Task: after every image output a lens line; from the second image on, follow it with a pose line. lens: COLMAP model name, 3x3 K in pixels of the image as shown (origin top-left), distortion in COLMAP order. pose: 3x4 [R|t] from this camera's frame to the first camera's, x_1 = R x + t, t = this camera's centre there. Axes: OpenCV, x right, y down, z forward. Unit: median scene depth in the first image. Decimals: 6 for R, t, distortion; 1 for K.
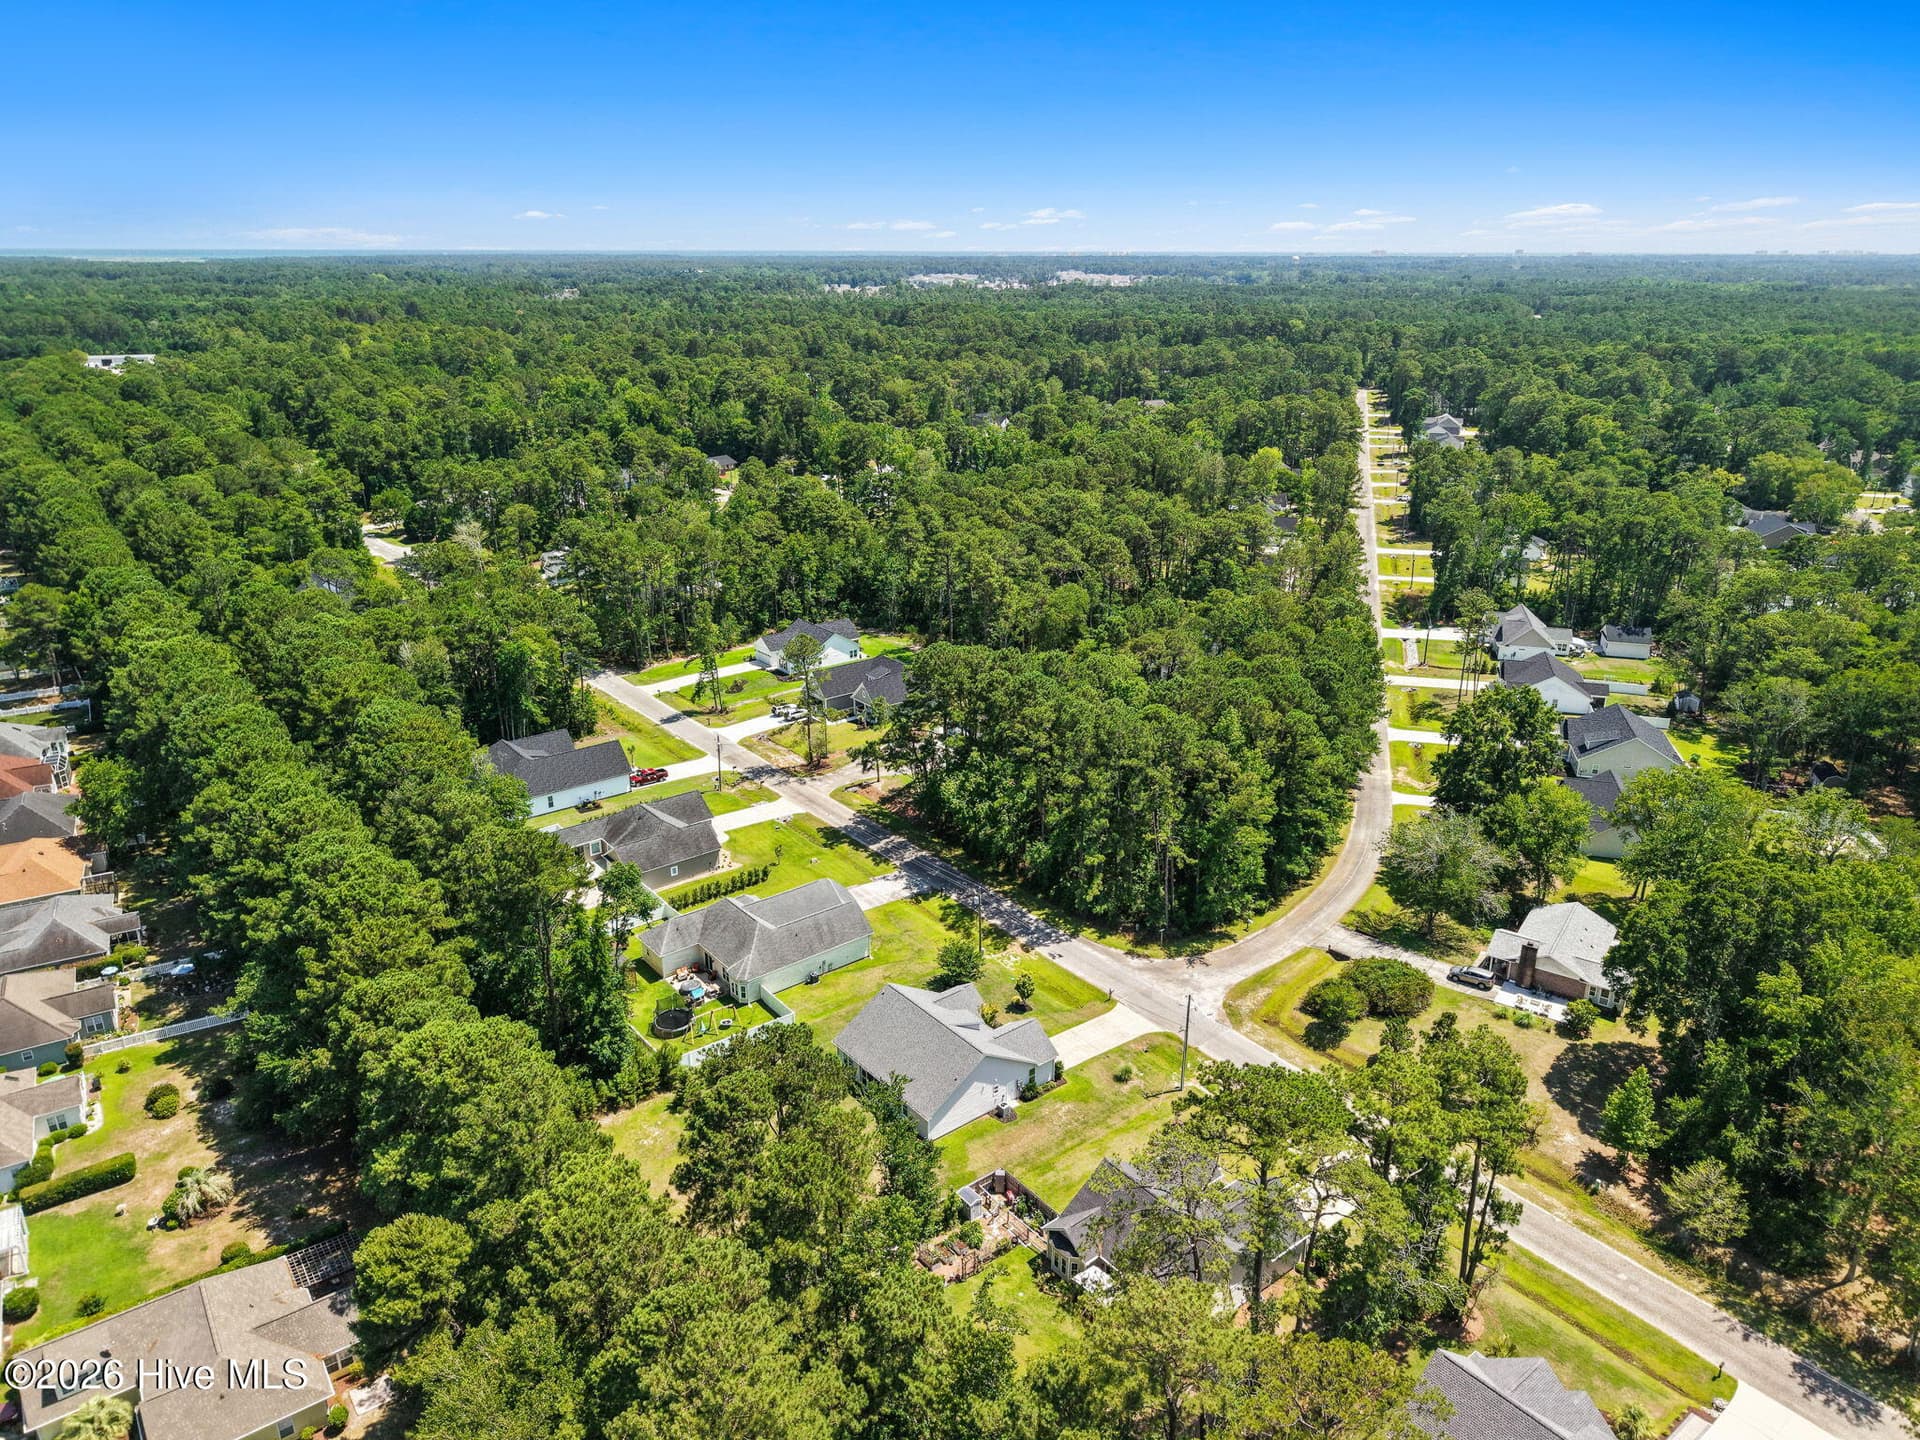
lens RADIAL K [[1296.4, 0, 960.0], [0, 1296.4, 720.0], [0, 0, 1]] dist [0.030824, -0.034775]
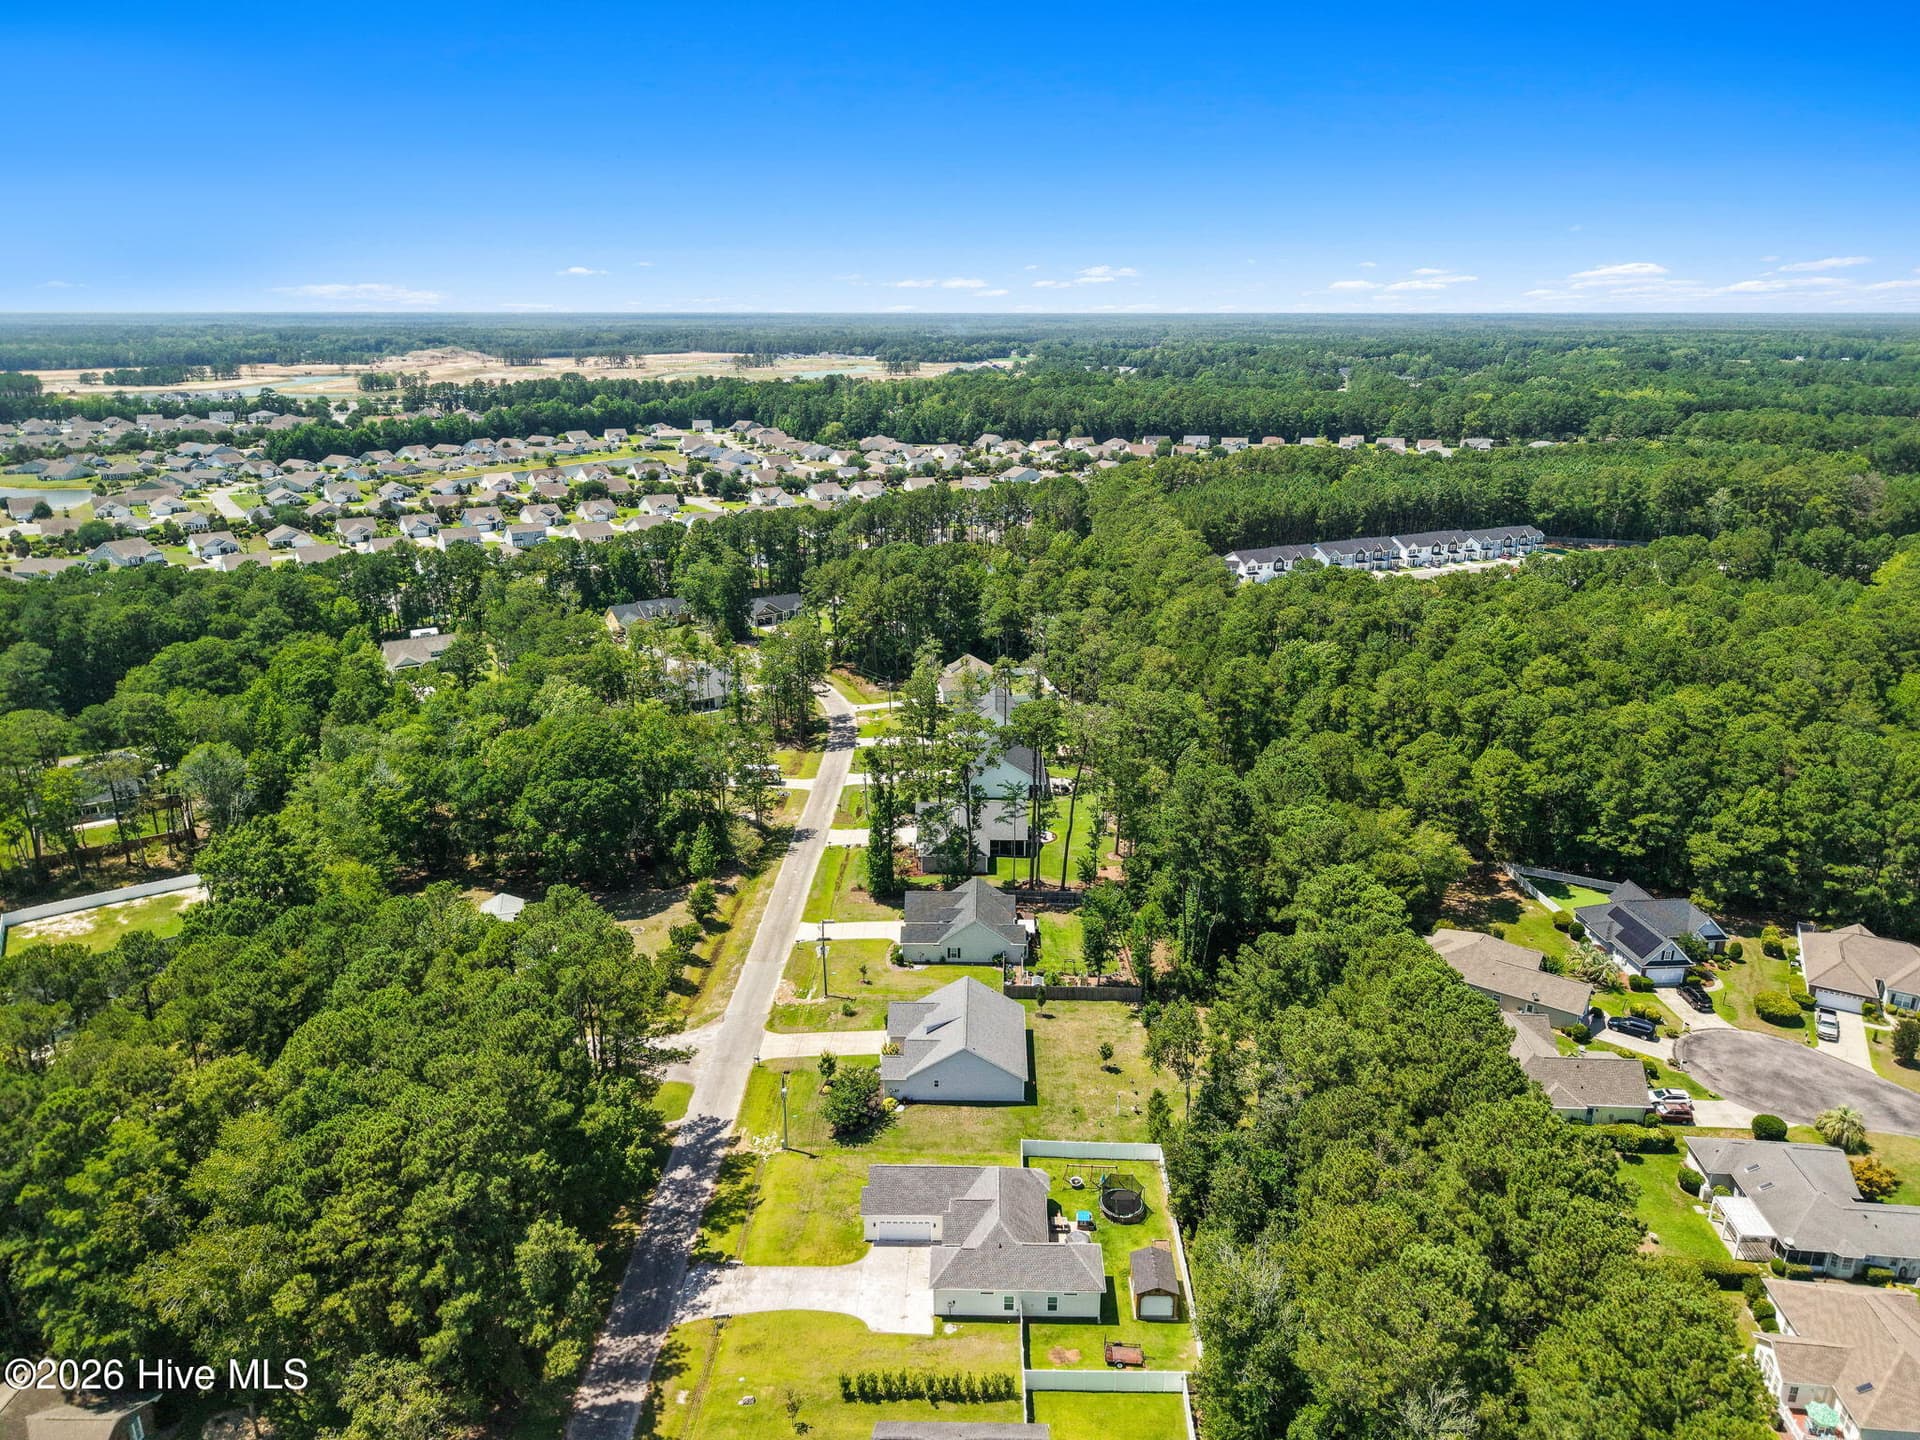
lens RADIAL K [[1296.4, 0, 960.0], [0, 1296.4, 720.0], [0, 0, 1]] dist [0.030824, -0.034775]
pose [[-0.767573, -0.199565, 0.609103, -0.550384], [0.215102, 0.814983, 0.538084, -0.504491], [-0.603791, 0.544038, -0.582632, 1.260220]]
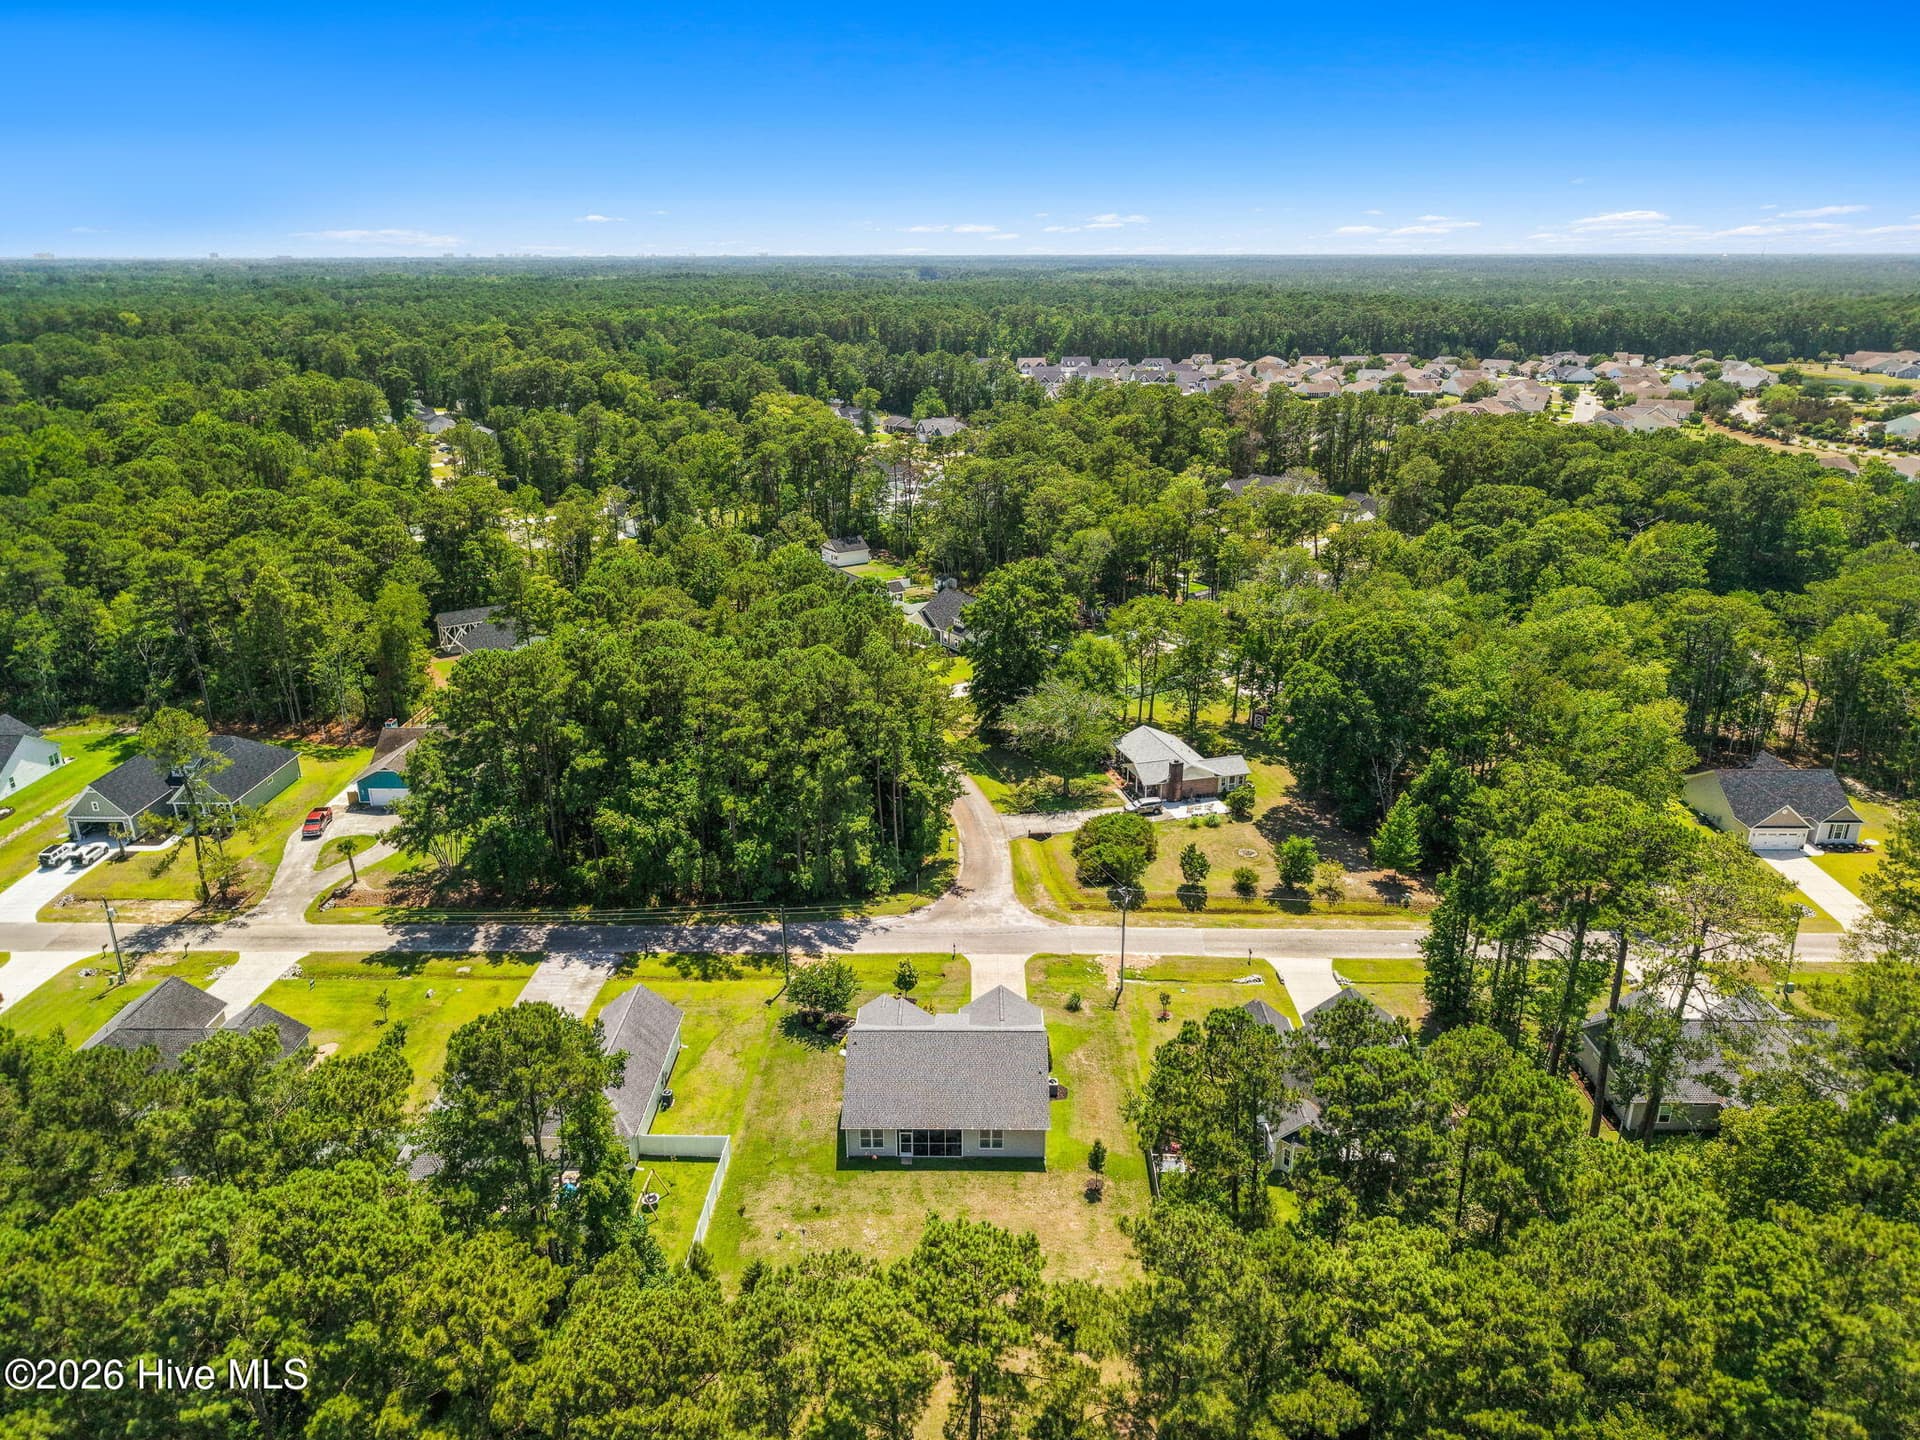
lens RADIAL K [[1303.7, 0, 960.0], [0, 1303.7, 720.0], [0, 0, 1]] dist [0.026412, -0.020932]
pose [[0.630383, -0.266811, 0.728992, -0.454828], [0.270938, 0.955645, 0.115477, -0.039159], [-0.727468, 0.124717, 0.674712, 0.343045]]
